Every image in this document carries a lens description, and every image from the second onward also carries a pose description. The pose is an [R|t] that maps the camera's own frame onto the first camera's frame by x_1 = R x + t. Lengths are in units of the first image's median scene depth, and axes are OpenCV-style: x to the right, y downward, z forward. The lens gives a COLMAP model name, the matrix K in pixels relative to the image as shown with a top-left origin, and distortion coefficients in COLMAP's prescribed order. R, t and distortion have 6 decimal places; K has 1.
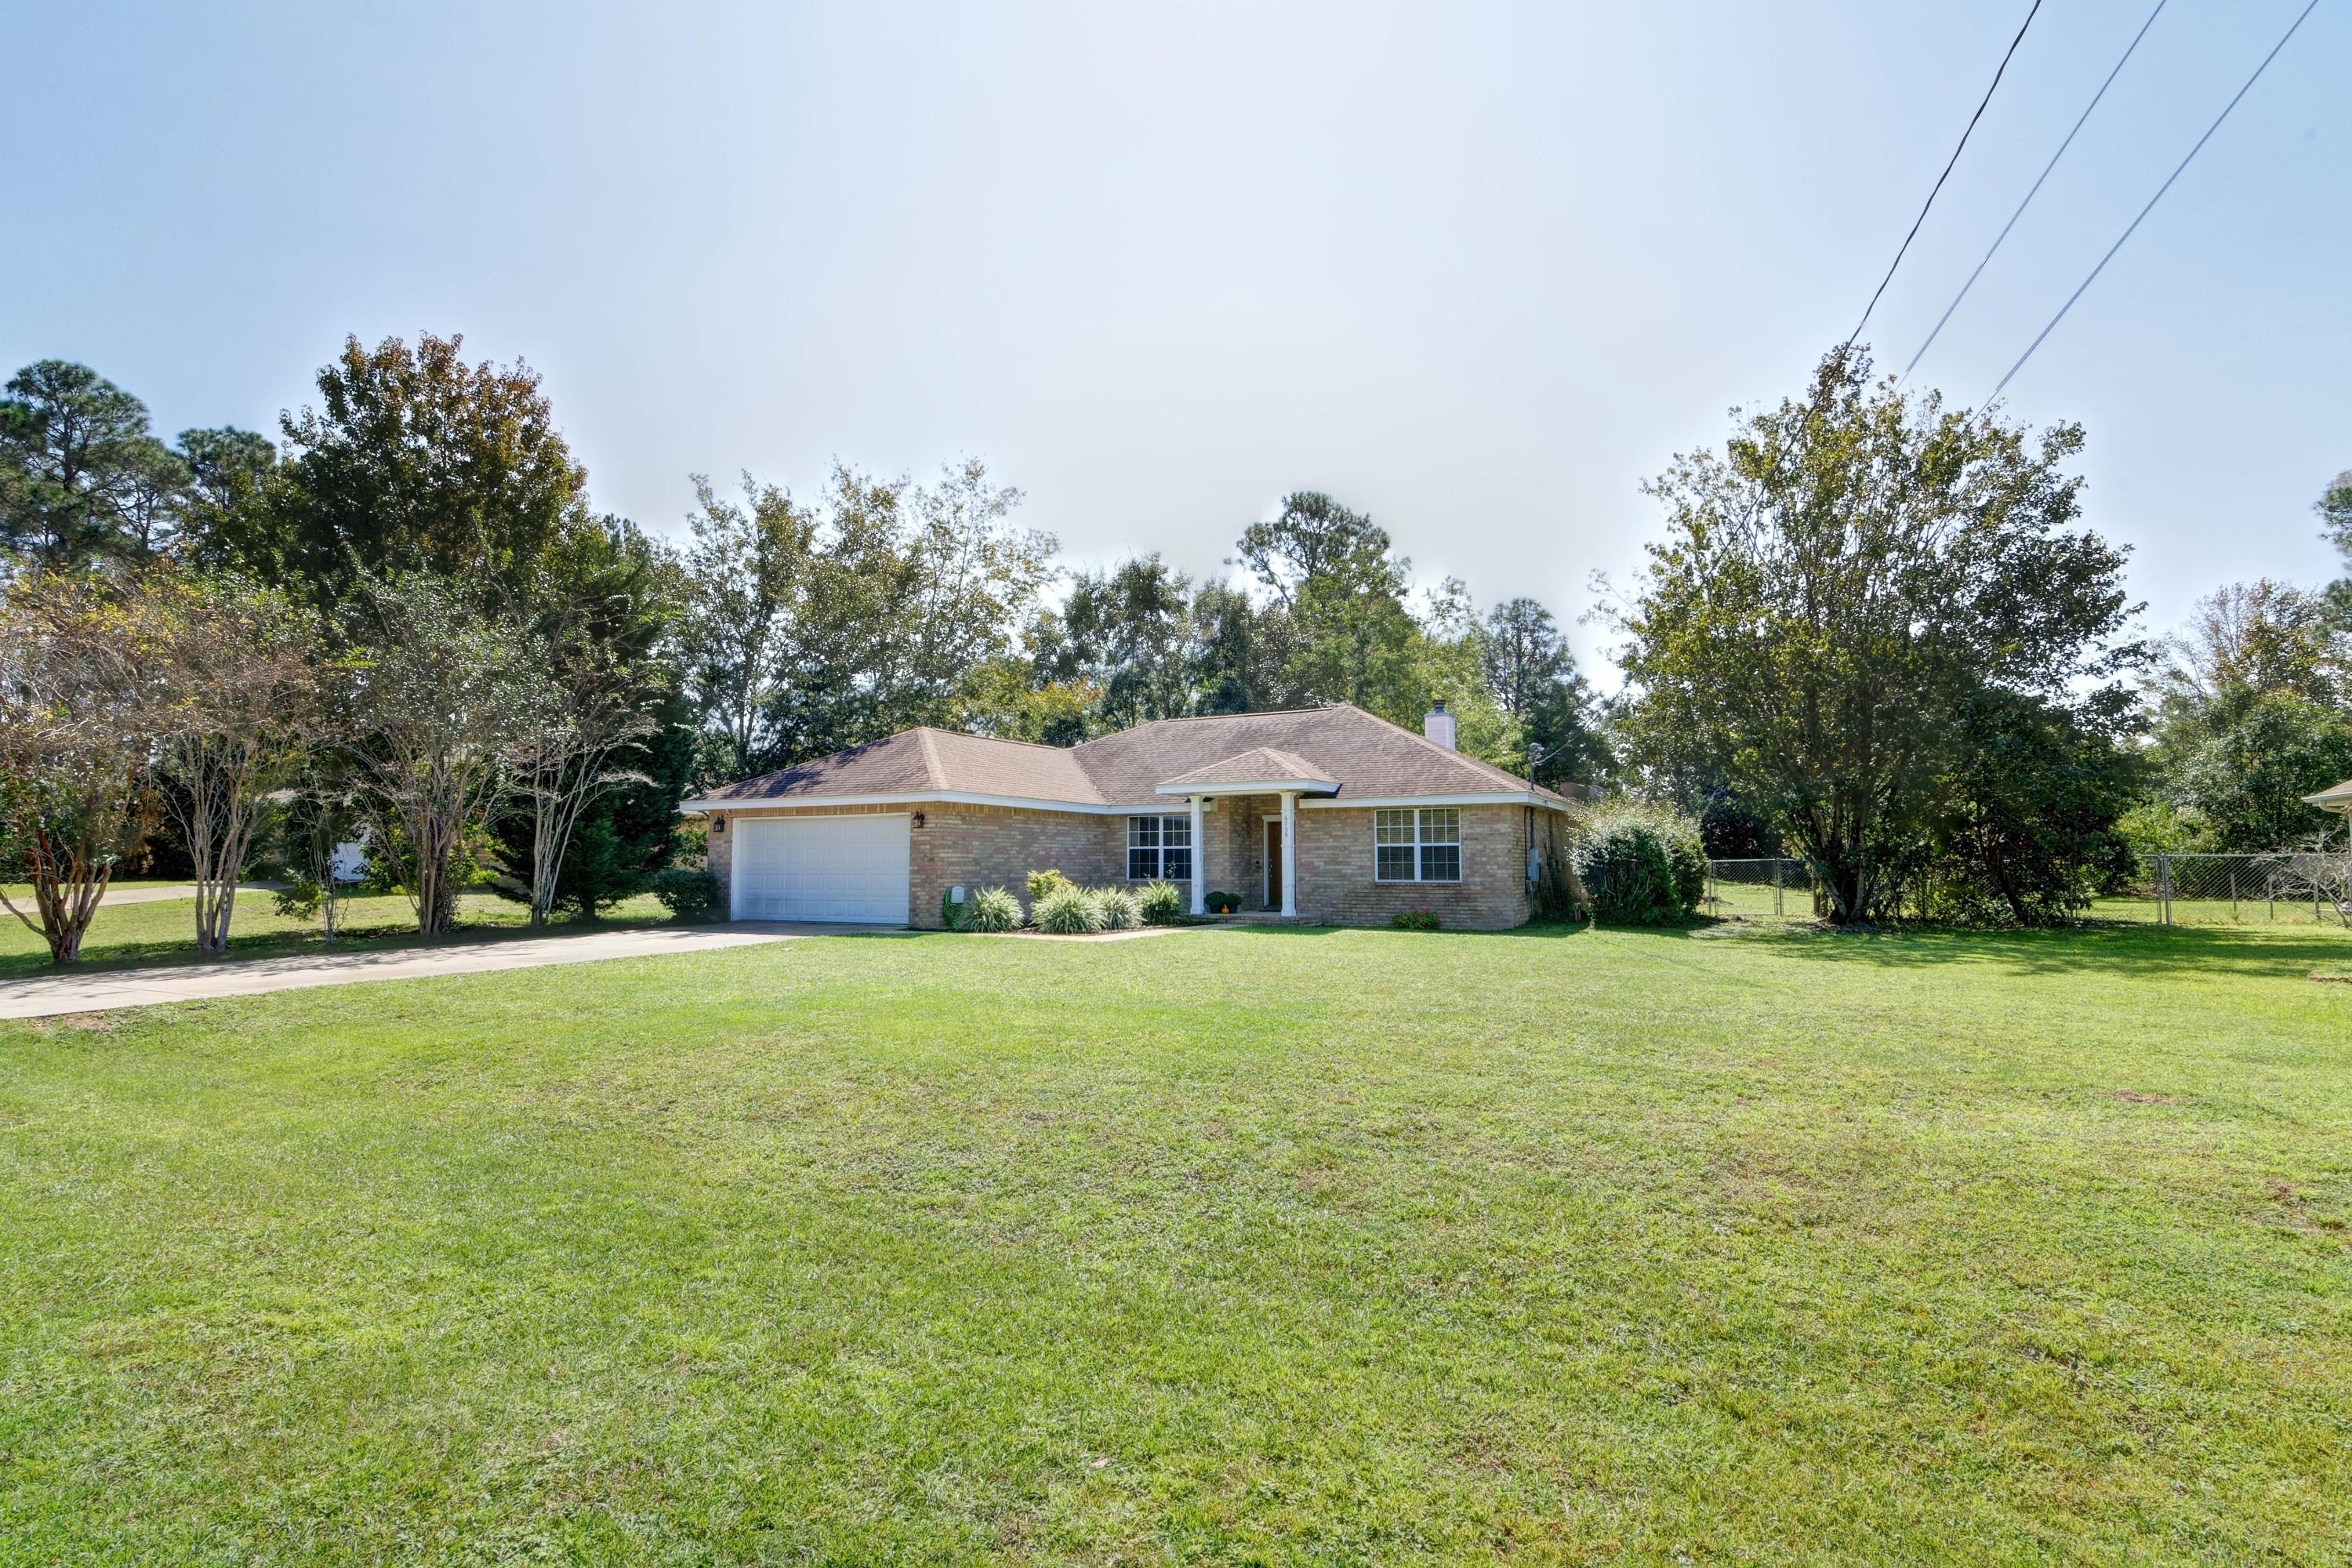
lens RADIAL K [[1155.5, 0, 1171.5], [0, 1155.5, 821.7], [0, 0, 1]] dist [0.021348, -0.000679]
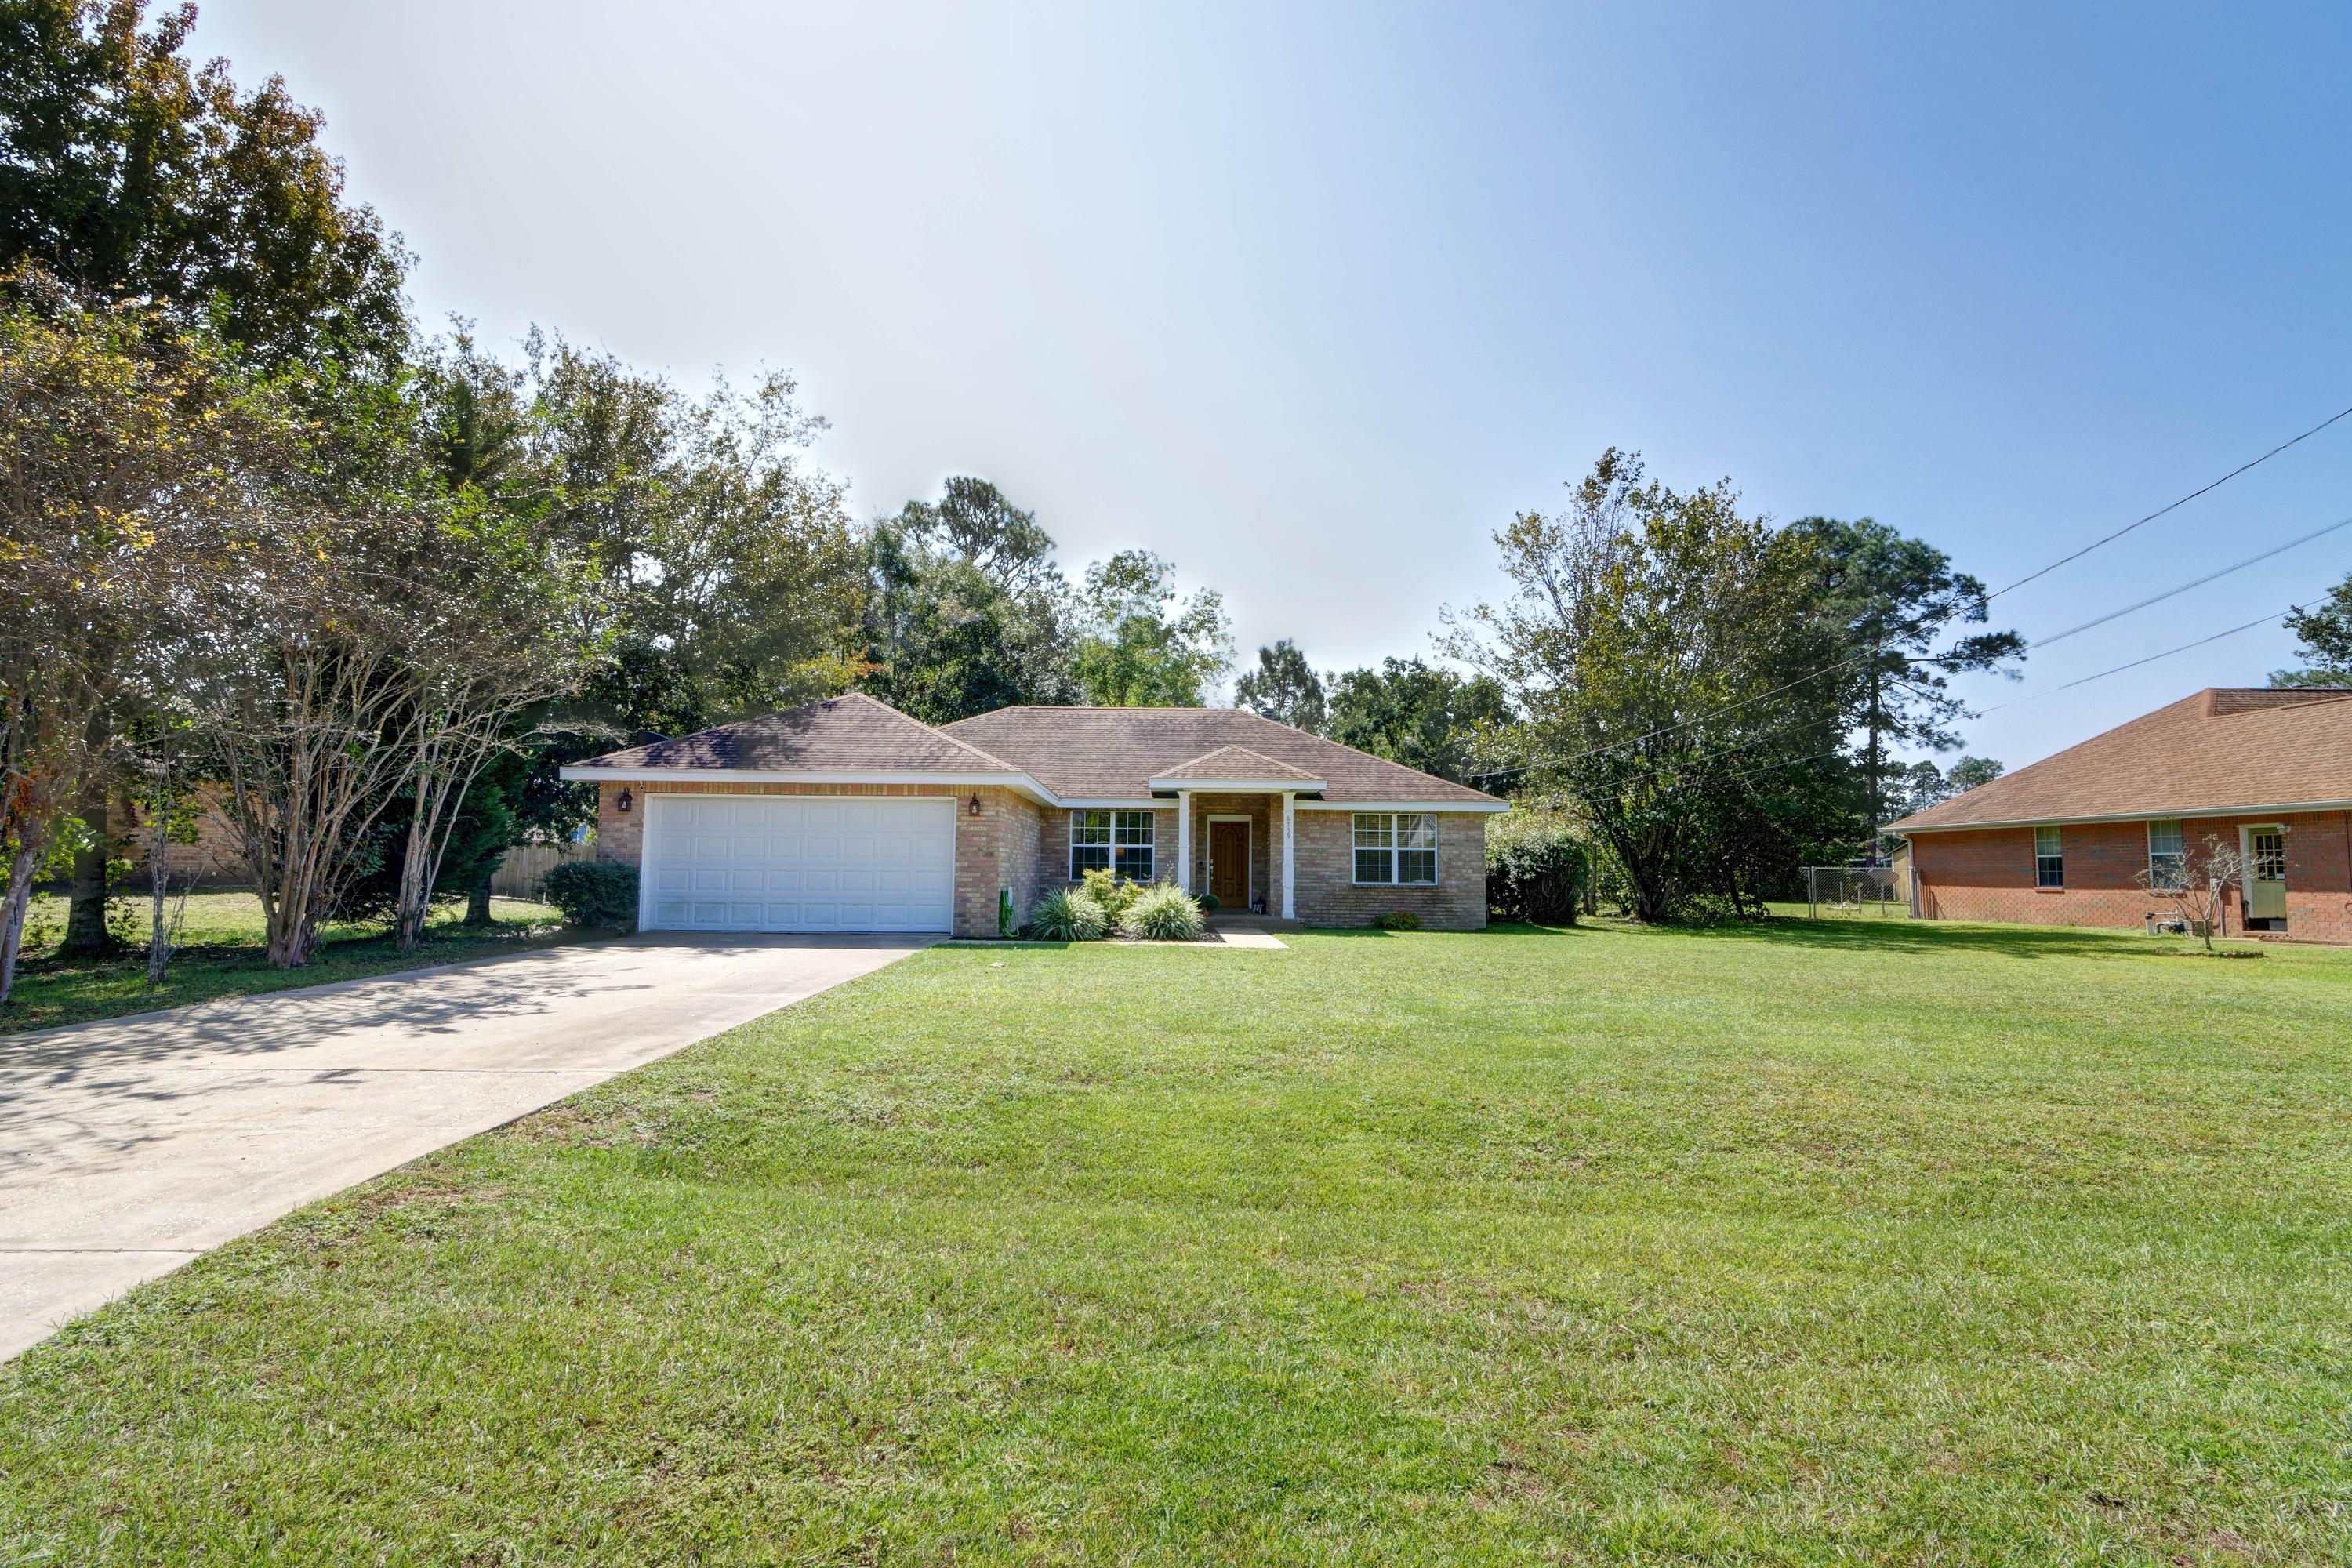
lens RADIAL K [[1155.5, 0, 1179.6], [0, 1155.5, 805.8], [0, 0, 1]] dist [0.021348, -0.000679]
pose [[0.870606, 0.038768, 0.490451, -0.456396], [-0.030447, 0.999225, -0.024937, 0.013170], [-0.491038, 0.006778, 0.871112, 0.188360]]
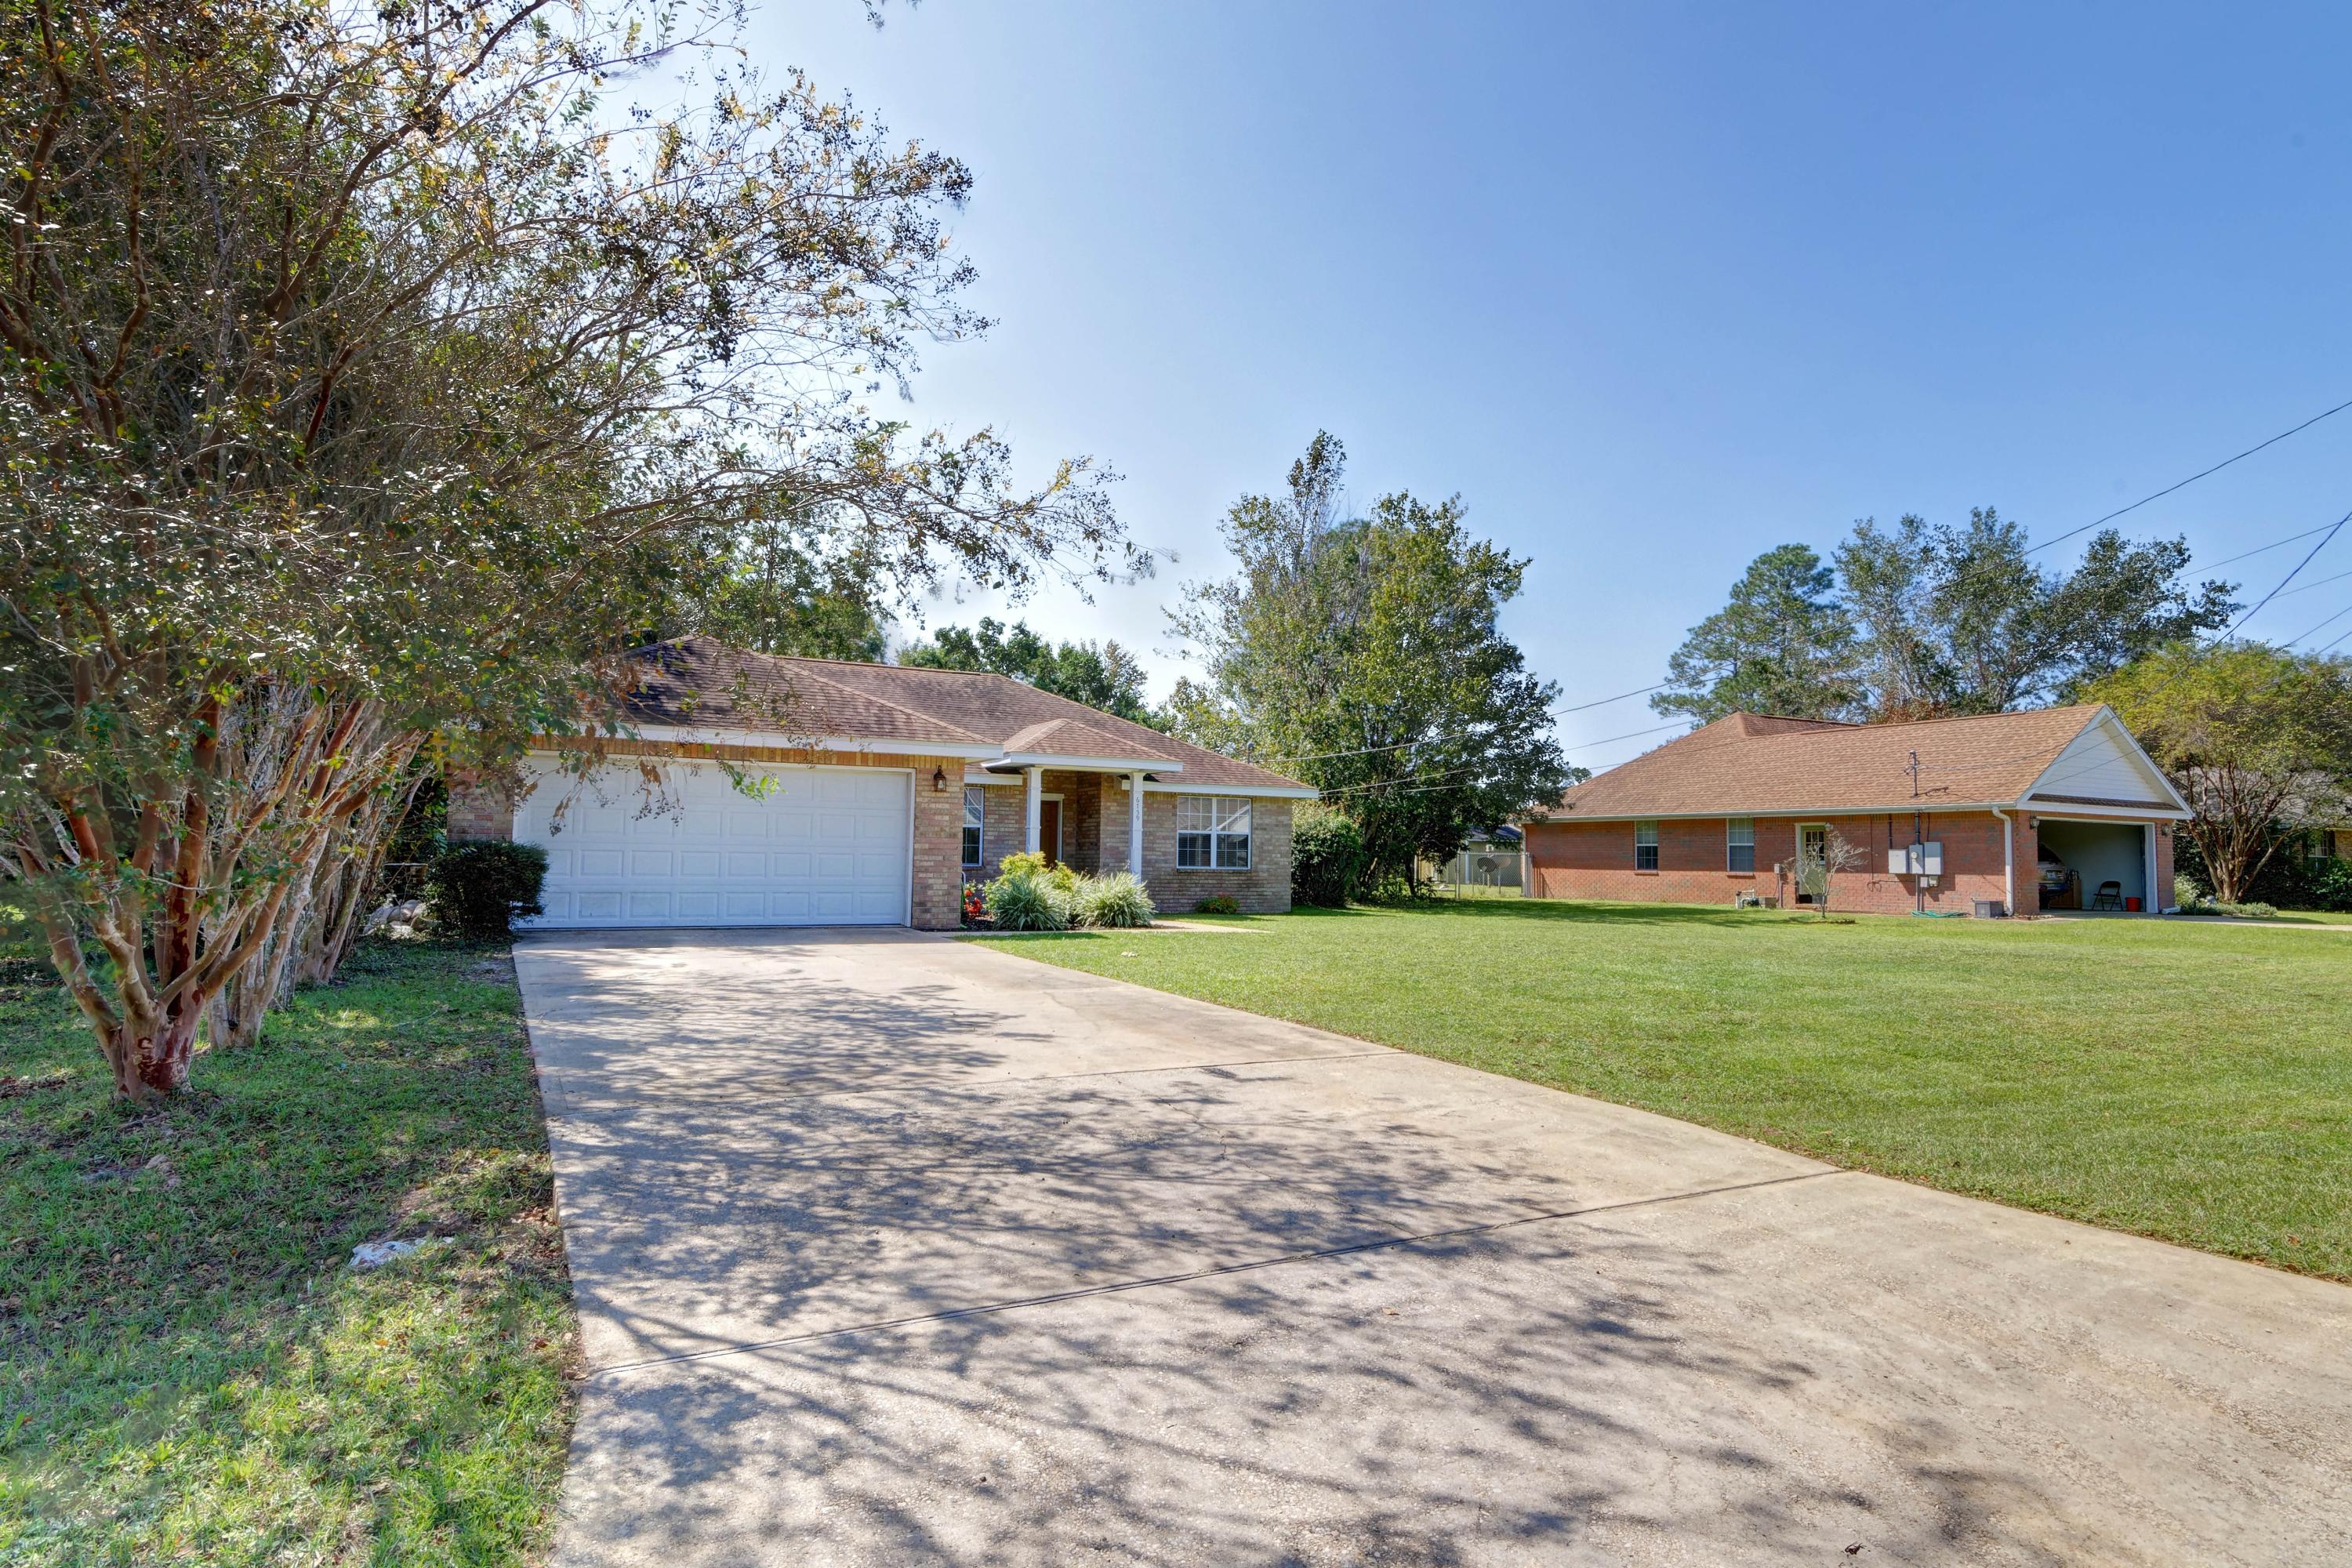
lens RADIAL K [[1302.7, 0, 1183.2], [0, 1302.7, 877.0], [0, 0, 1]] dist [0.012691, 0.002102]
pose [[0.546272, -0.000286, 0.837608, -0.753995], [-0.048165, 0.998335, 0.031753, 0.023584], [-0.836222, -0.057689, 0.545348, 0.384591]]
